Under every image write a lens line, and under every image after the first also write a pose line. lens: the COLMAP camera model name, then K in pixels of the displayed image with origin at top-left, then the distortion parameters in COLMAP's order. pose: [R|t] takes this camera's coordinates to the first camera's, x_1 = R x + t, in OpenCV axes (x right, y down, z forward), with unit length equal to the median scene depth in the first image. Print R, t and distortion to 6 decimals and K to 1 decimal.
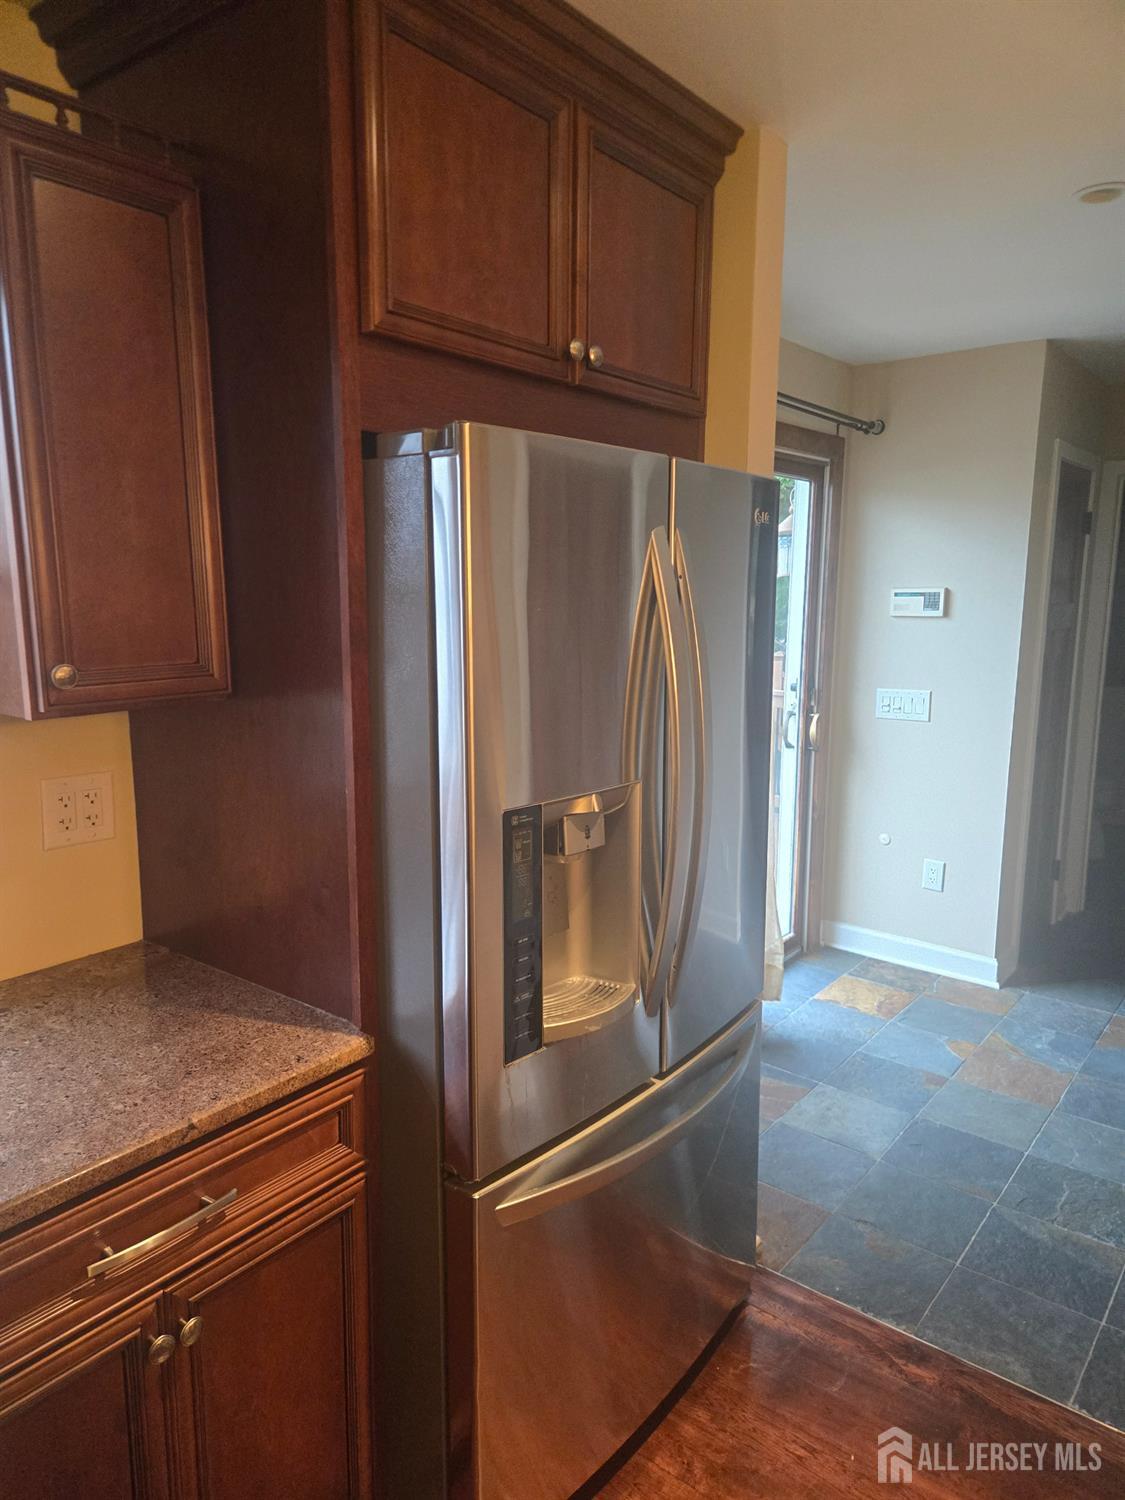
lens RADIAL K [[1010.5, 0, 557.8], [0, 1010.5, 757.0], [0, 0, 1]] dist [0.012364, 0.001727]
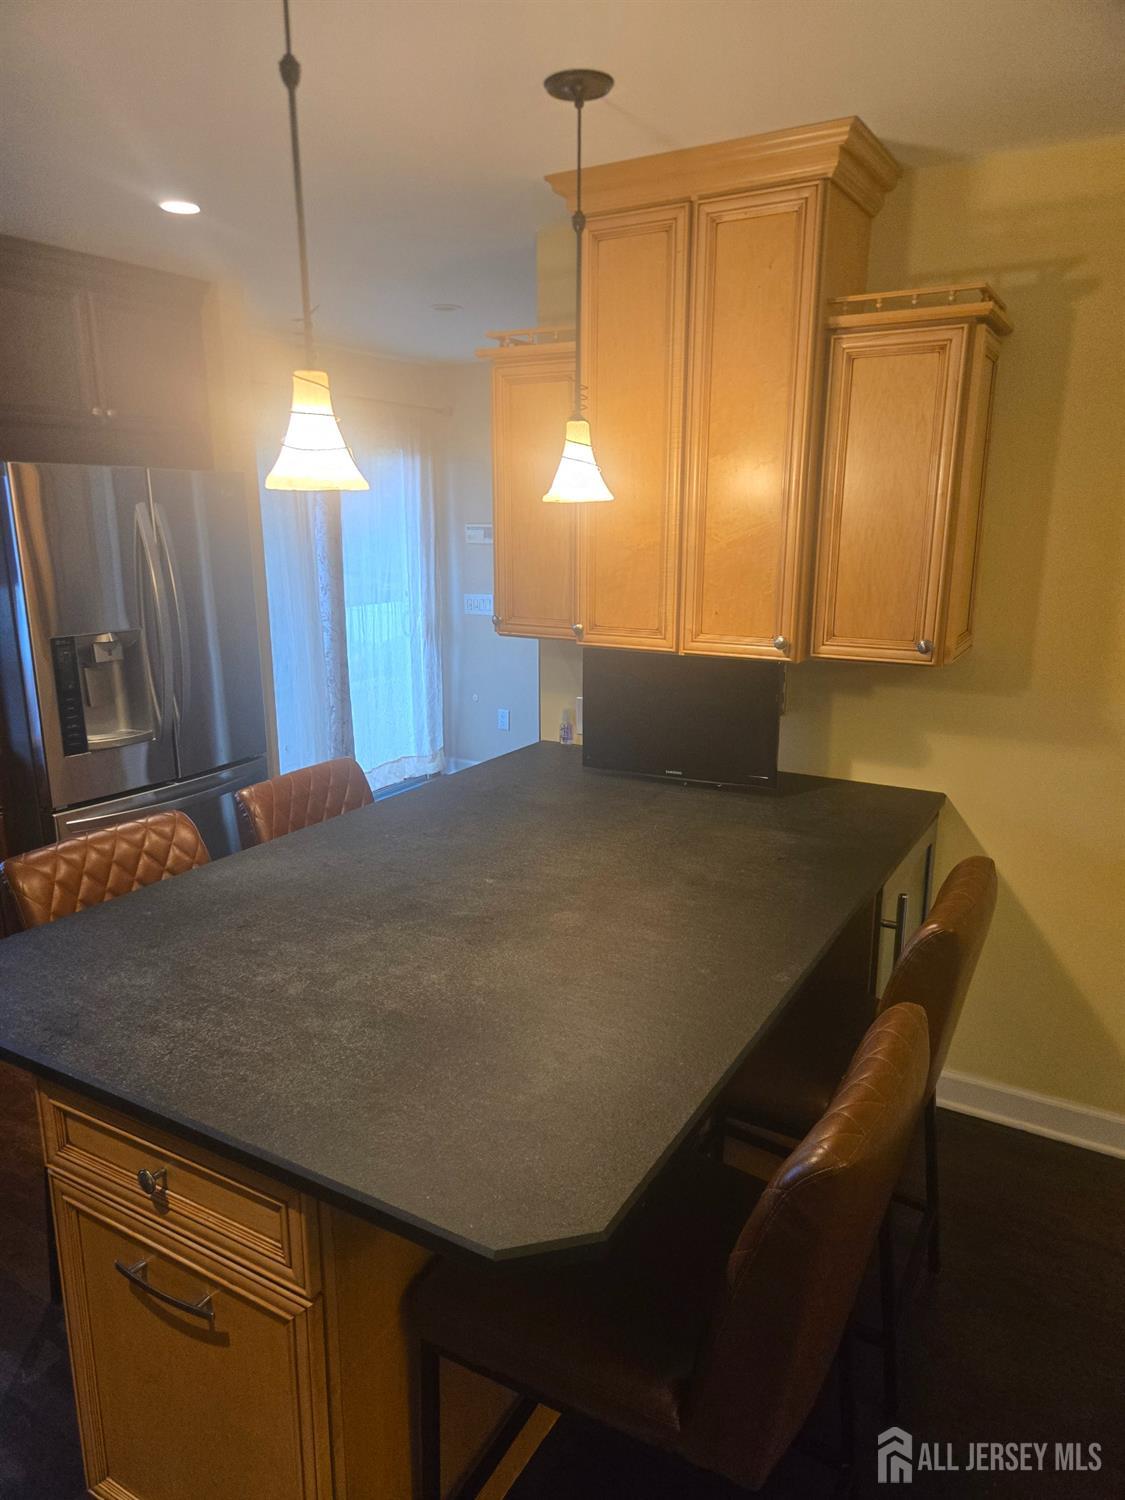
lens RADIAL K [[1010.5, 0, 569.7], [0, 1010.5, 751.0], [0, 0, 1]] dist [0.012364, 0.001727]
pose [[0.990599, -0.044008, 0.129526, 1.017188], [0.035878, 0.997276, 0.064448, 0.261827], [-0.132009, -0.059195, 0.989479, -1.776986]]
